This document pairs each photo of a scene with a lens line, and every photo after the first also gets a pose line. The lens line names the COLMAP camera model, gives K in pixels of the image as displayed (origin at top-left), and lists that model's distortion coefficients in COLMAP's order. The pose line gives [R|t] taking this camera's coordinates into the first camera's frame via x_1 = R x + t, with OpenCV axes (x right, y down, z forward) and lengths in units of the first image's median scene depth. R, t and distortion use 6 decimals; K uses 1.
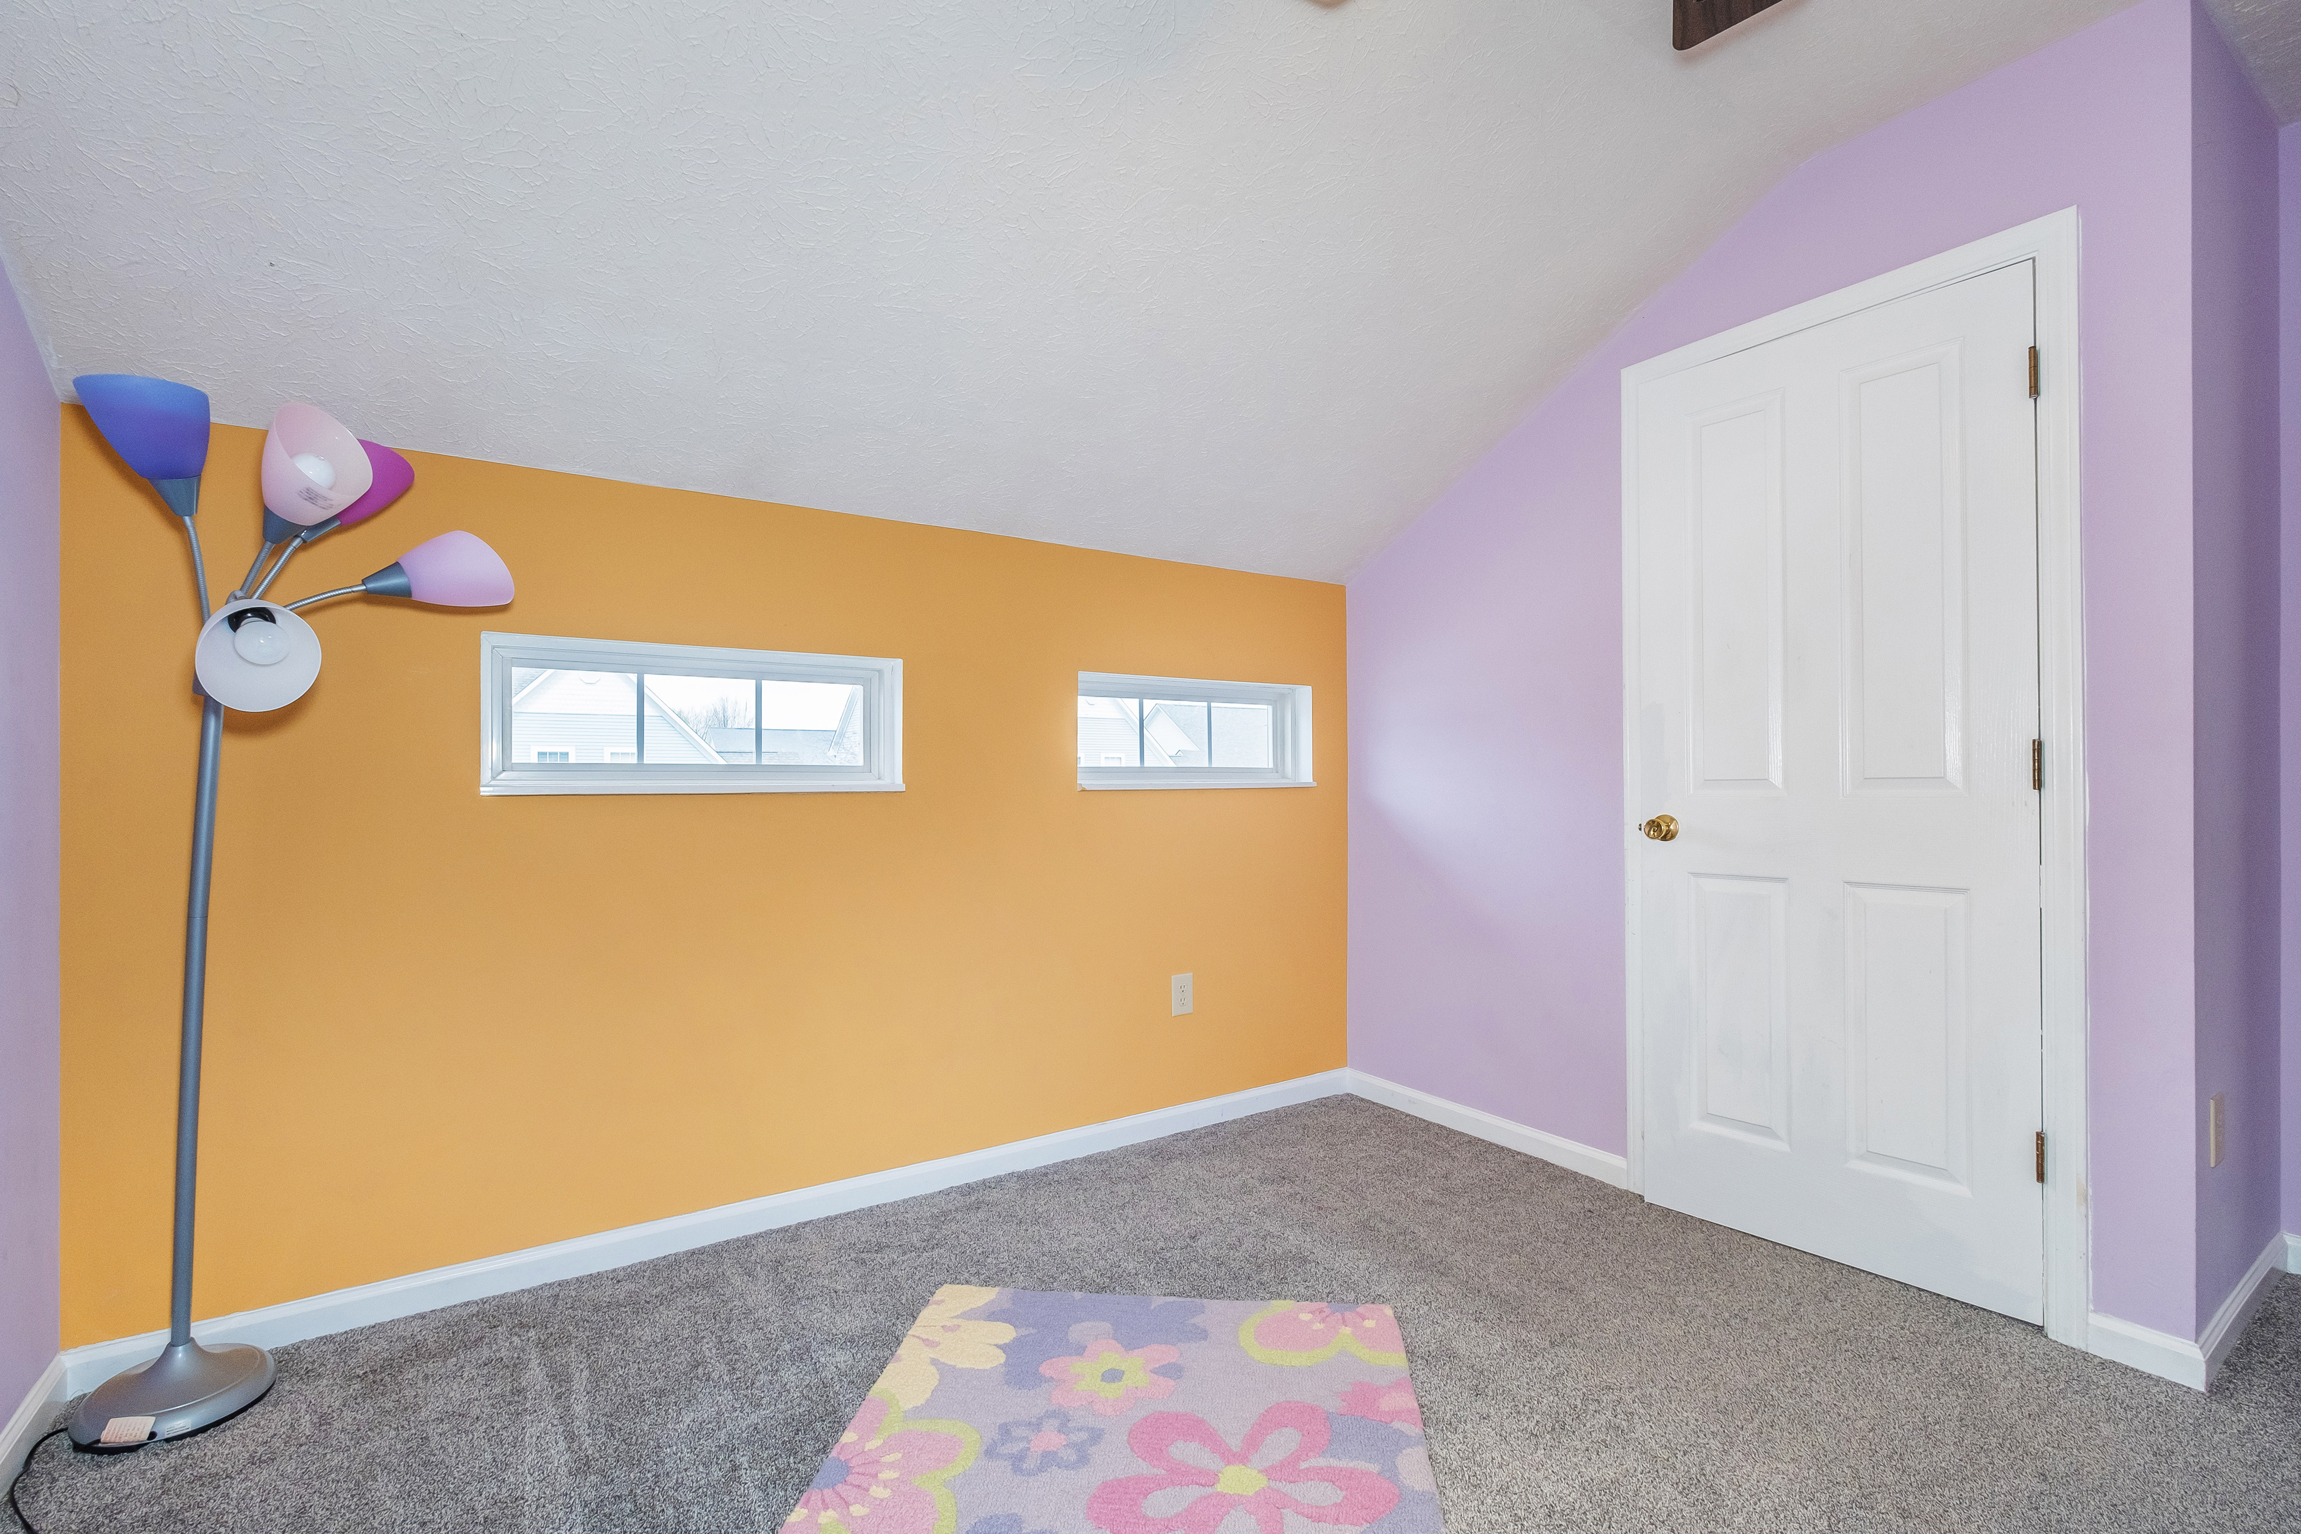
lens RADIAL K [[1001.9, 0, 1159.4], [0, 1001.9, 781.2], [0, 0, 1]] dist [-0.004553, 0.000577]
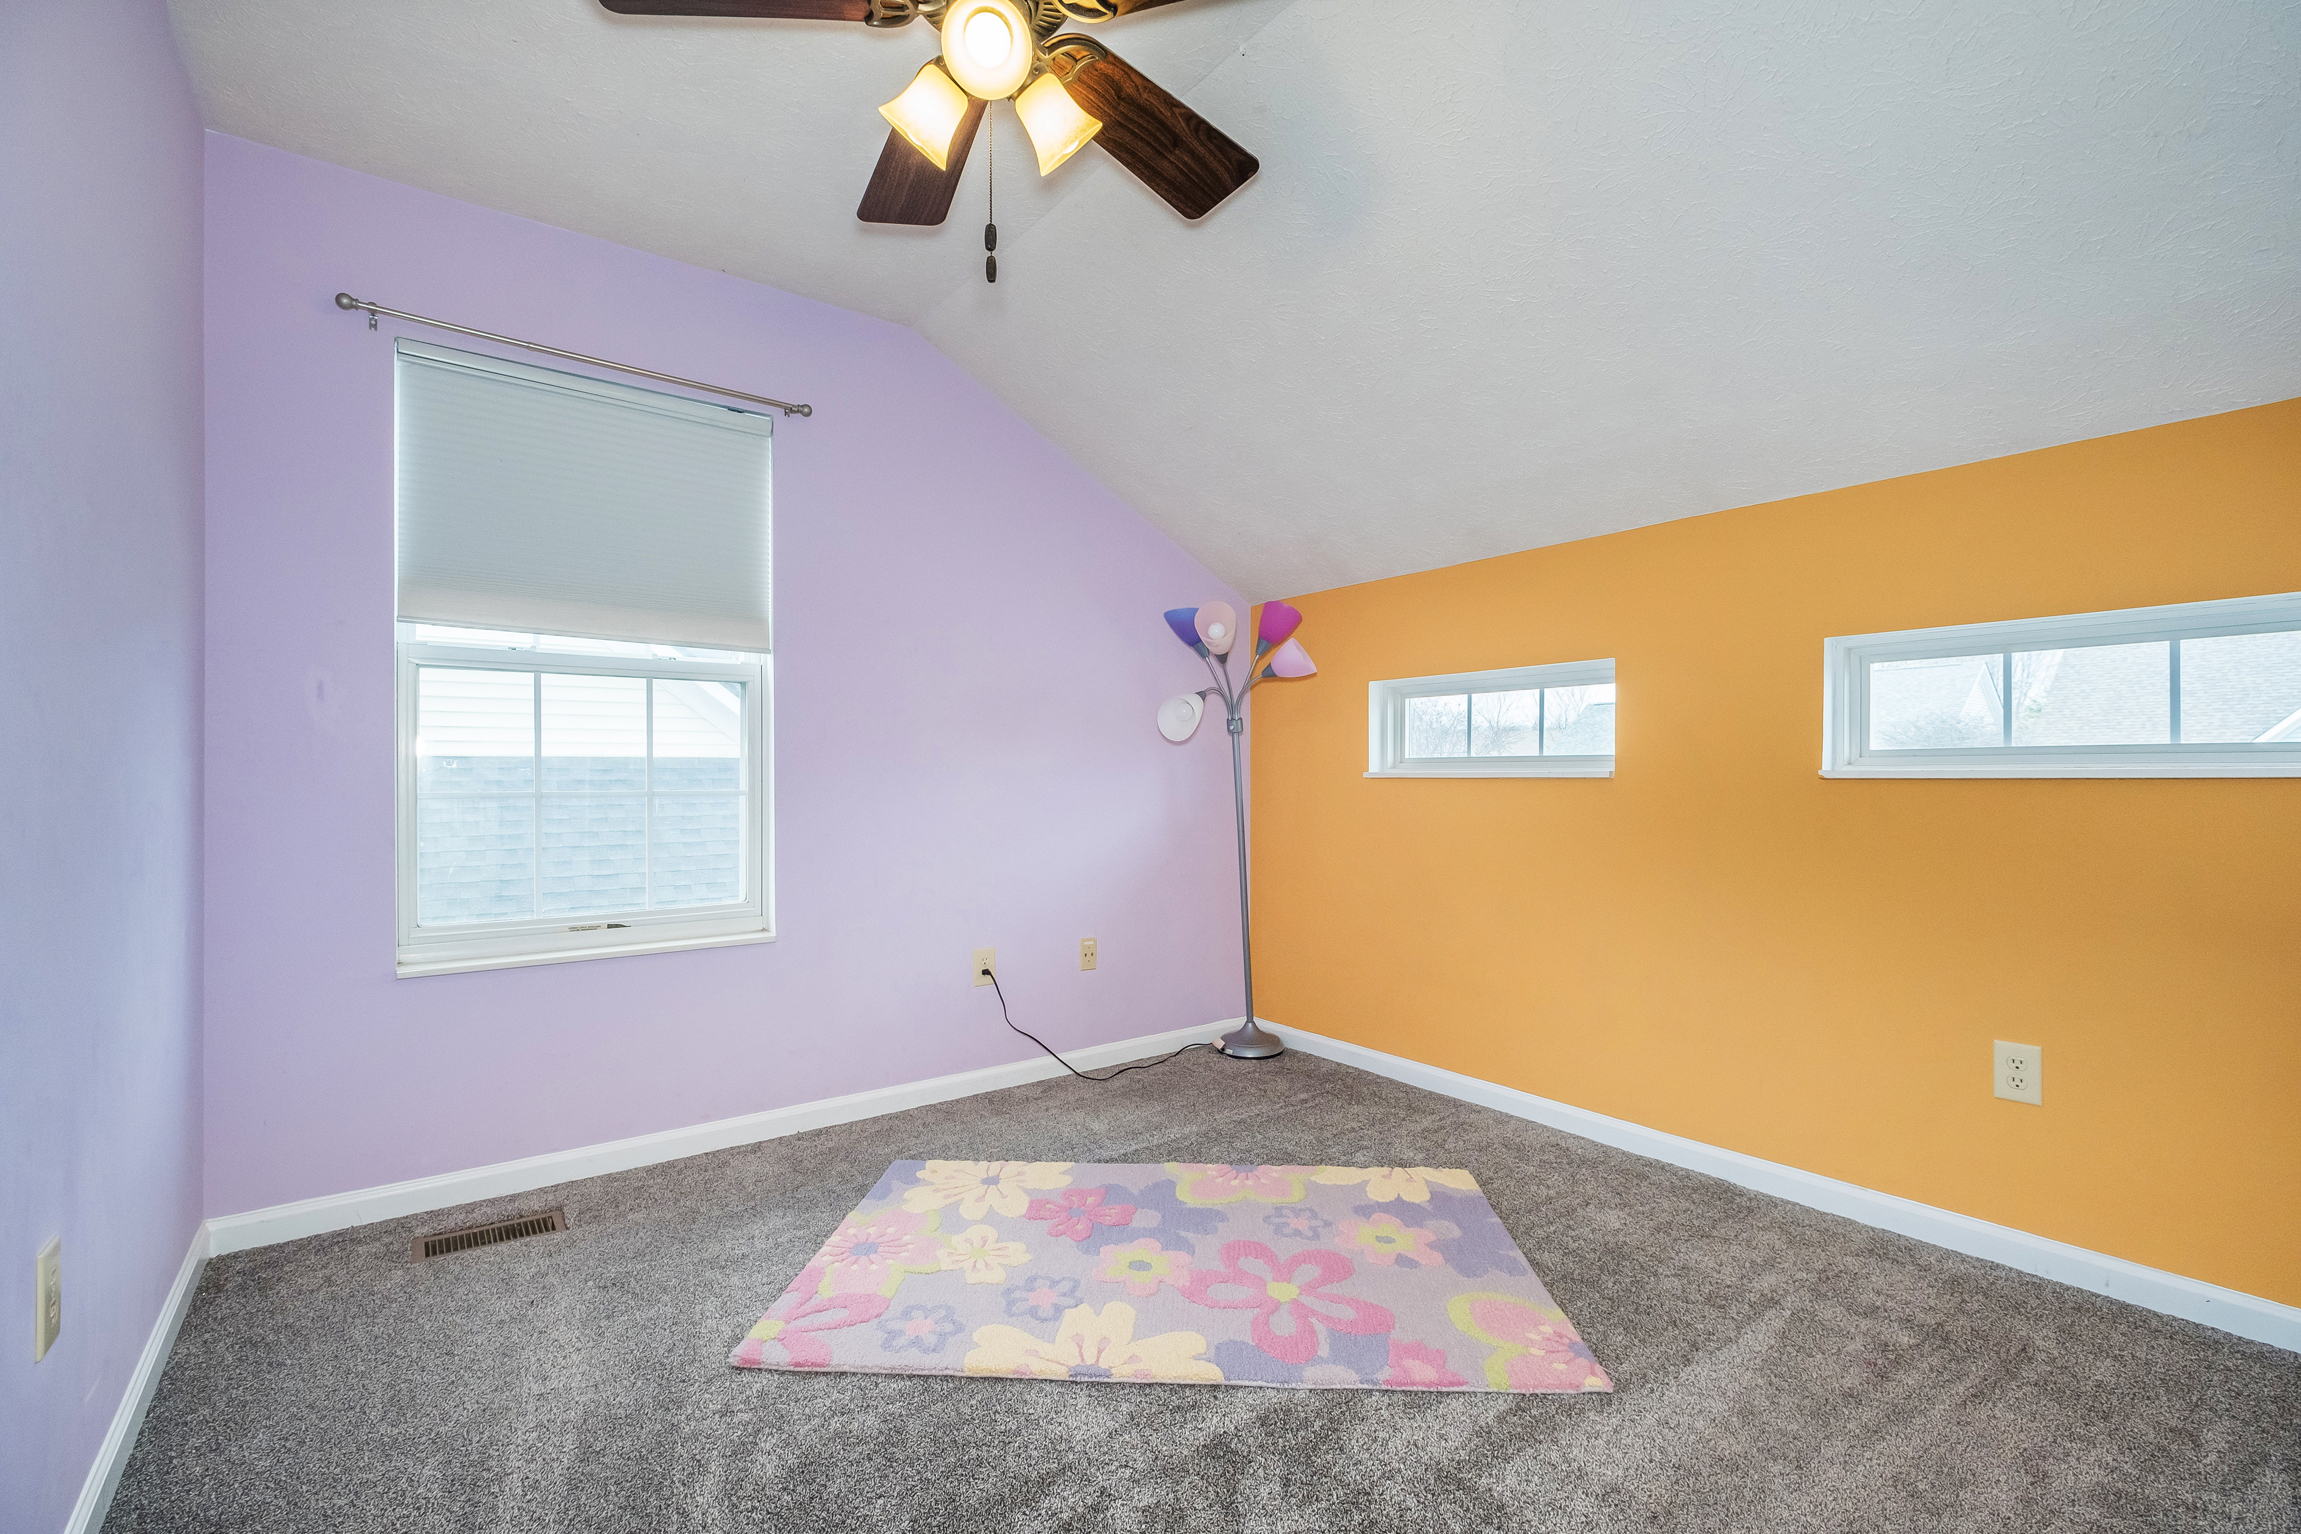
lens RADIAL K [[1001.9, 0, 1163.5], [0, 1001.9, 767.7], [0, 0, 1]] dist [-0.004553, 0.000577]
pose [[0.063311, -0.002270, -0.997991, 0.982640], [0.005895, 0.999981, -0.001901, -0.002467], [0.997976, -0.005763, 0.063323, 0.525244]]
